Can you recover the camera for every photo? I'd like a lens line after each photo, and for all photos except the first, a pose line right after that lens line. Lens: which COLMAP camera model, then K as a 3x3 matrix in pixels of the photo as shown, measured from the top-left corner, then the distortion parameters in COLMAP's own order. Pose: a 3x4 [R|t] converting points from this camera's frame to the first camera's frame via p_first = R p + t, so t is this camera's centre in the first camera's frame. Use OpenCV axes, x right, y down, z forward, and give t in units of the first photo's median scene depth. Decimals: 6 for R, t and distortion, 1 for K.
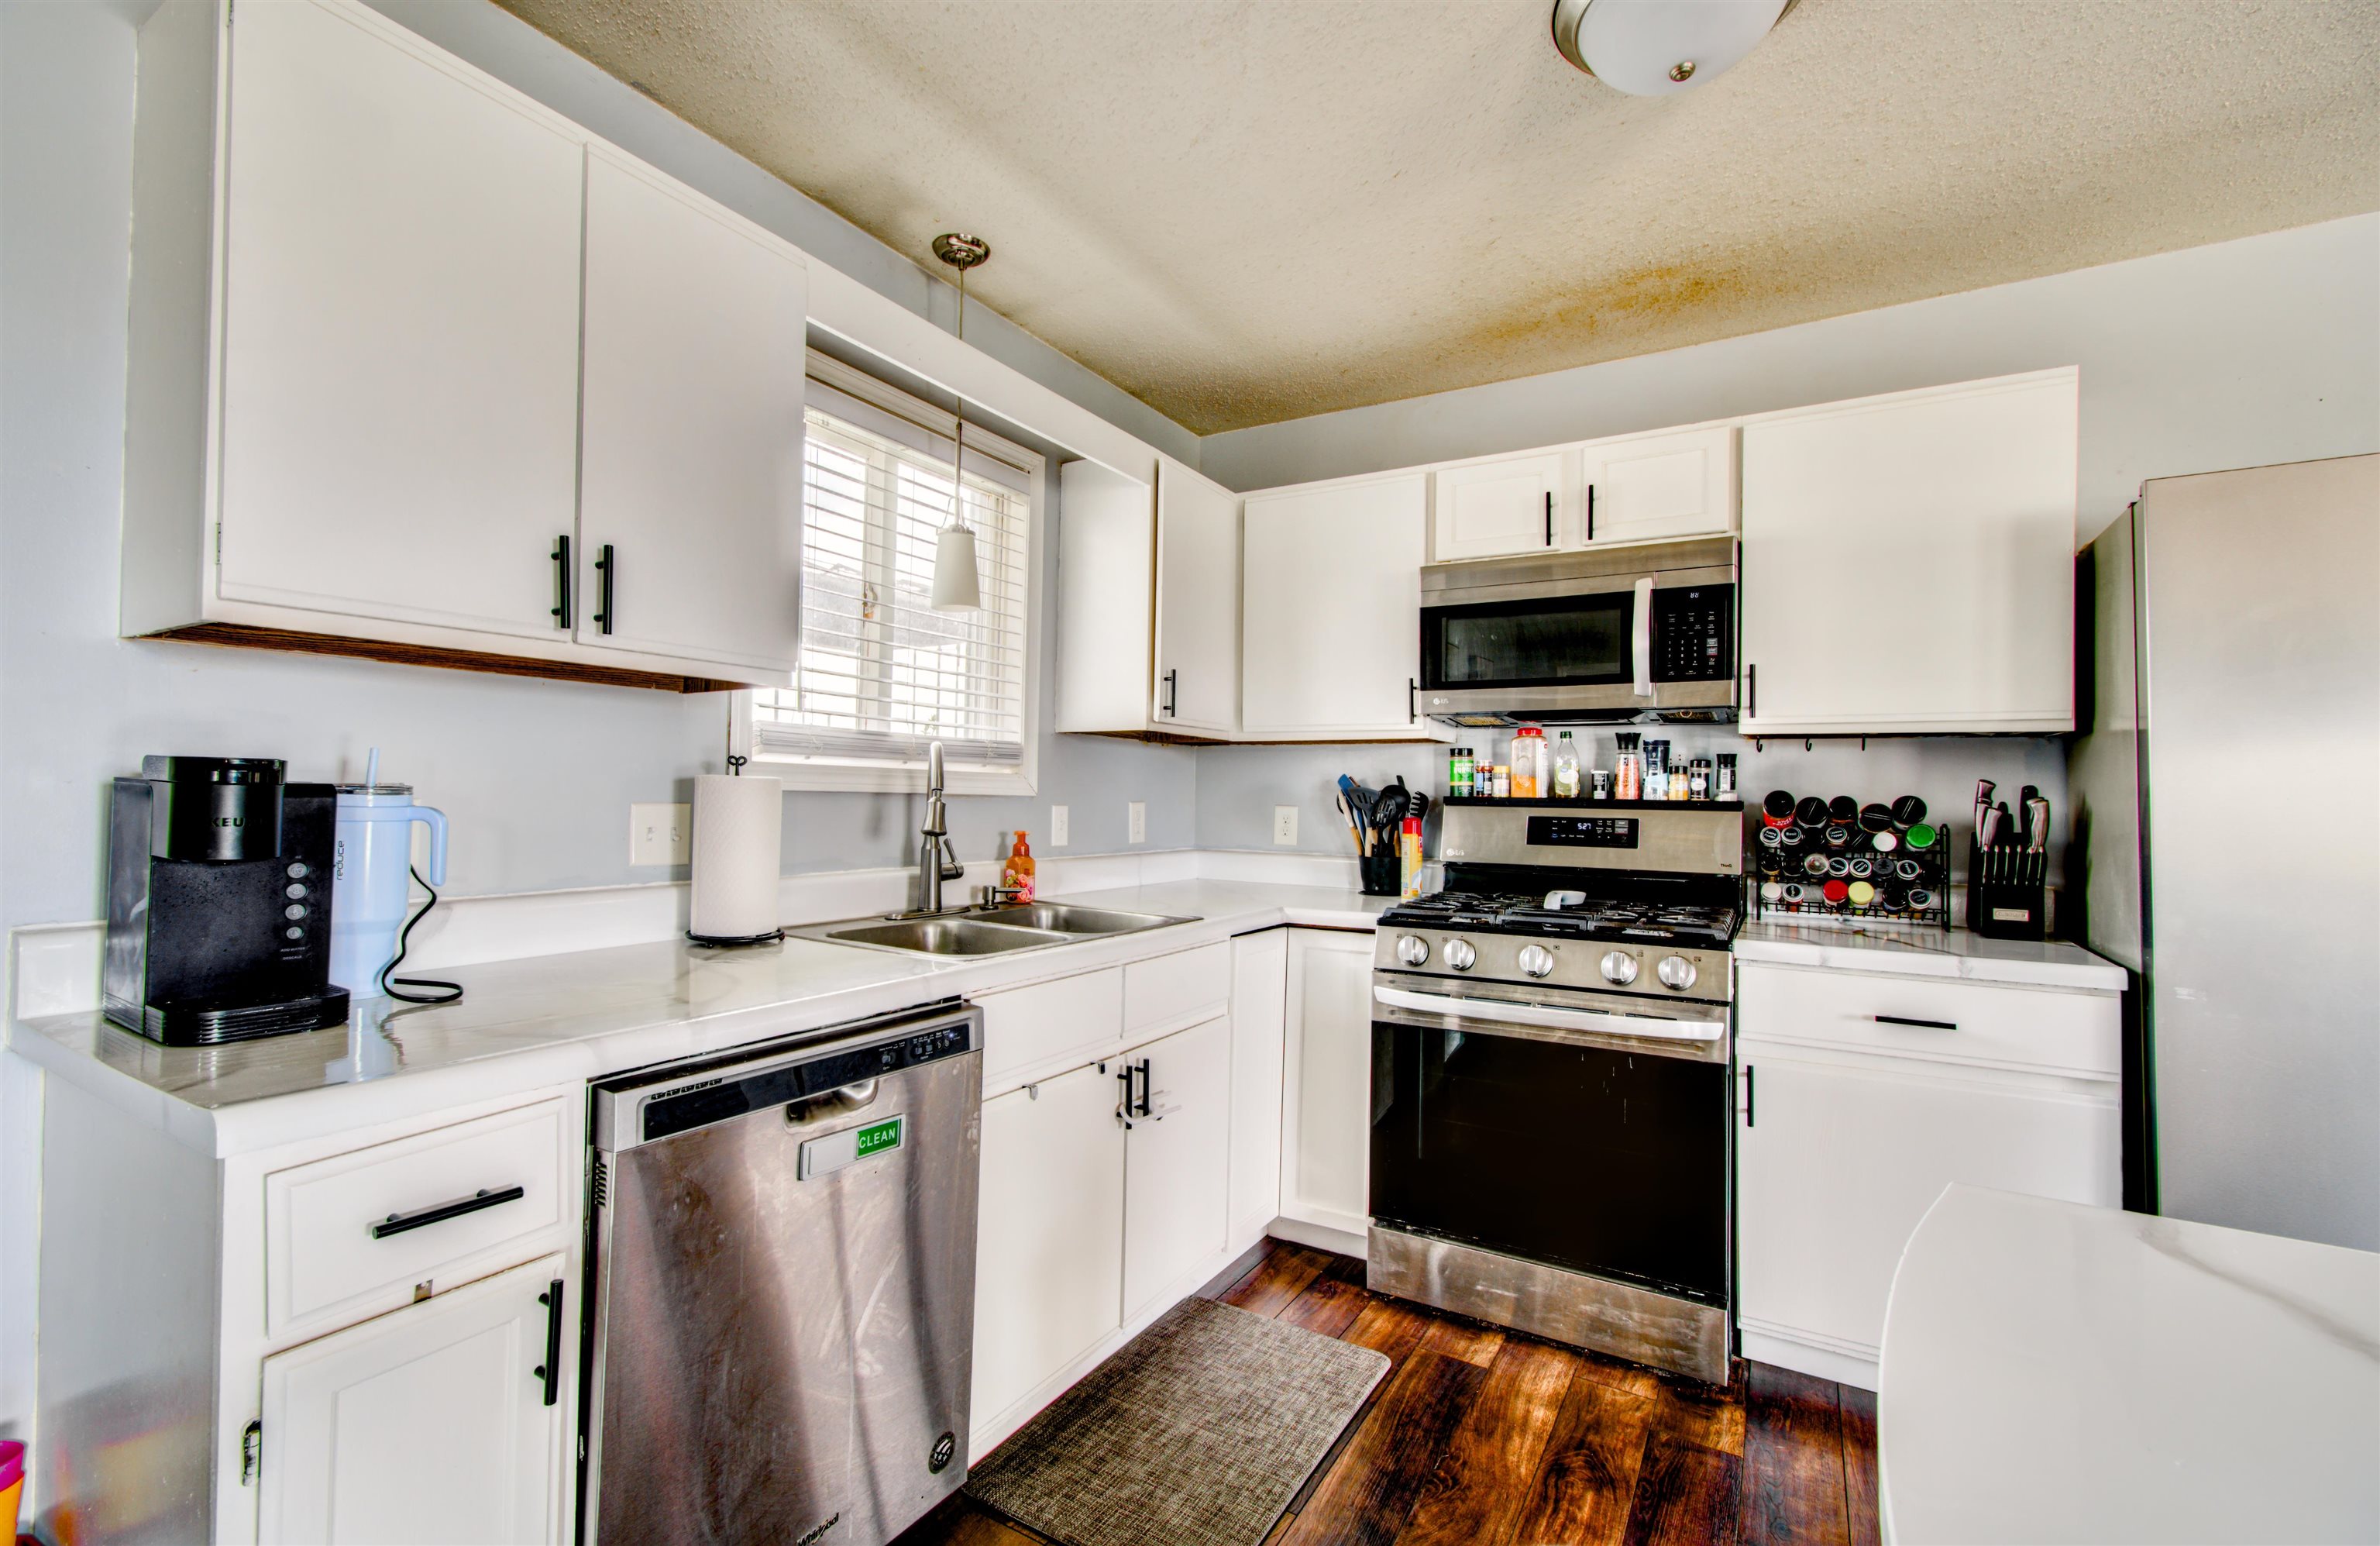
lens RADIAL K [[1013.9, 0, 1187.8], [0, 1013.9, 783.7], [0, 0, 1]] dist [-0.010249, 0.001801]
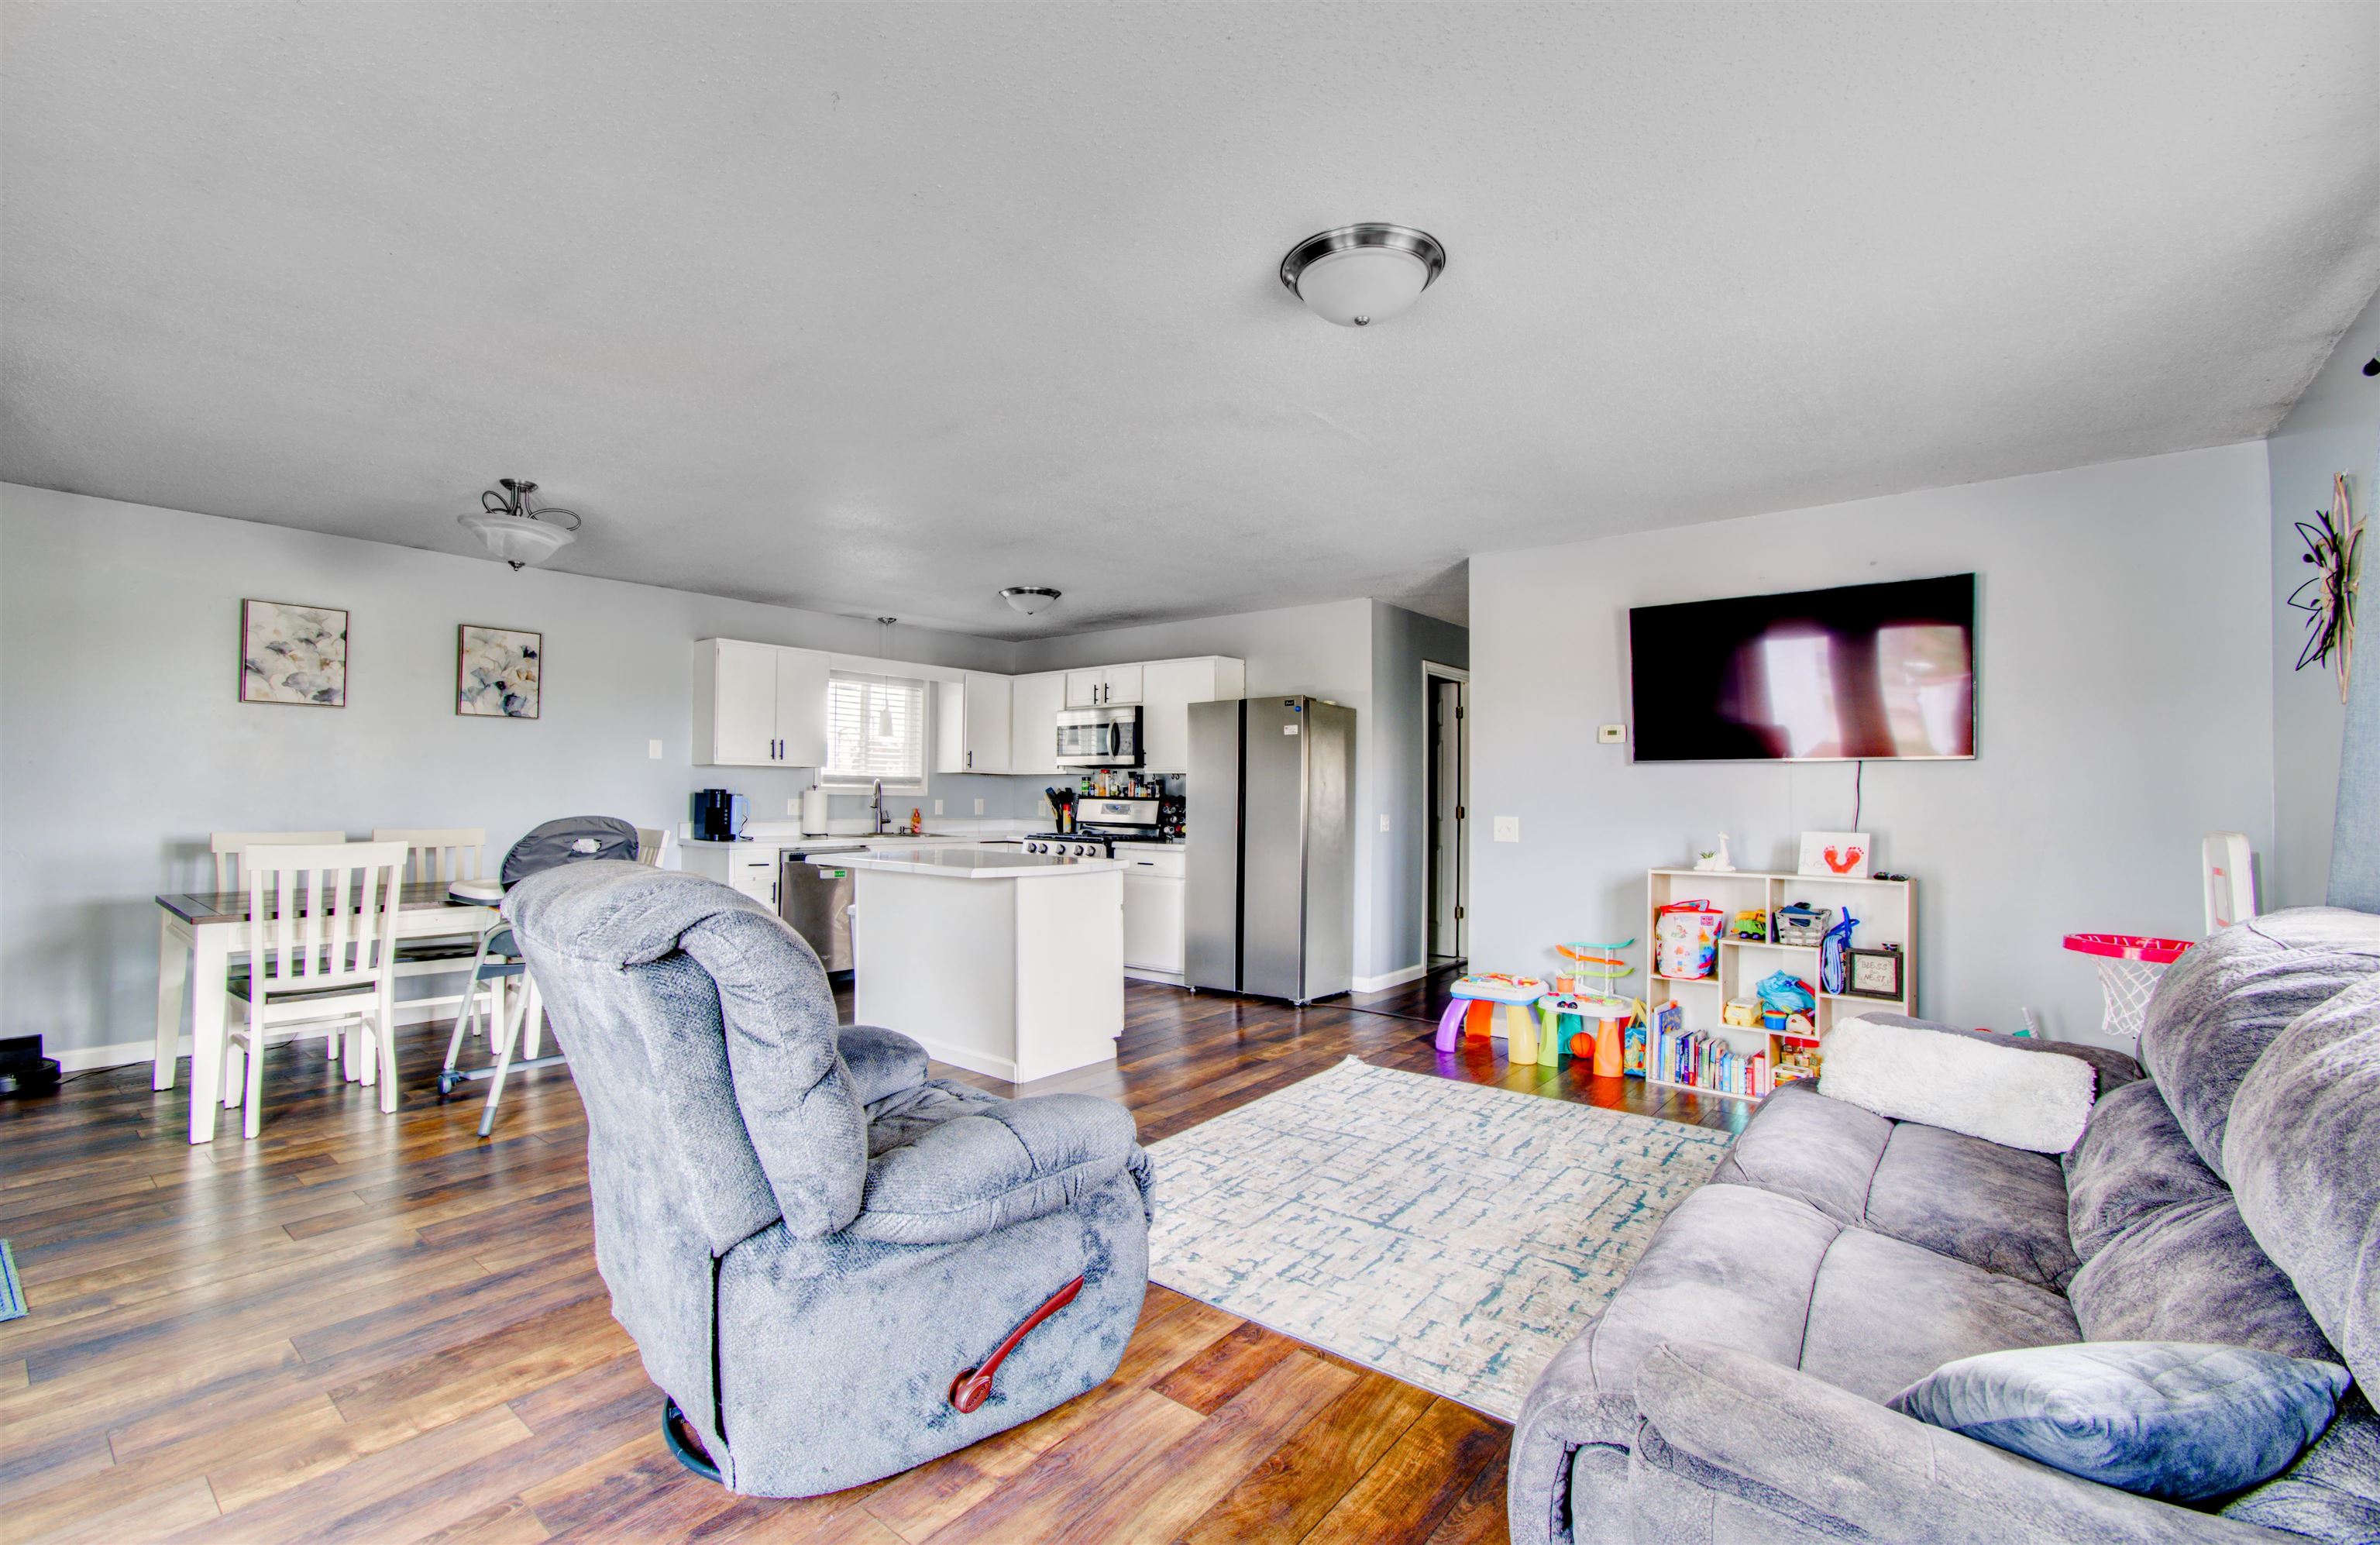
lens RADIAL K [[1013.9, 0, 1195.7], [0, 1013.9, 772.6], [0, 0, 1]] dist [-0.010249, 0.001801]
pose [[0.991724, -0.013283, -0.127700, 1.087071], [0.011373, 0.999813, -0.015670, 0.000182], [0.127884, 0.014088, 0.991689, -1.922714]]
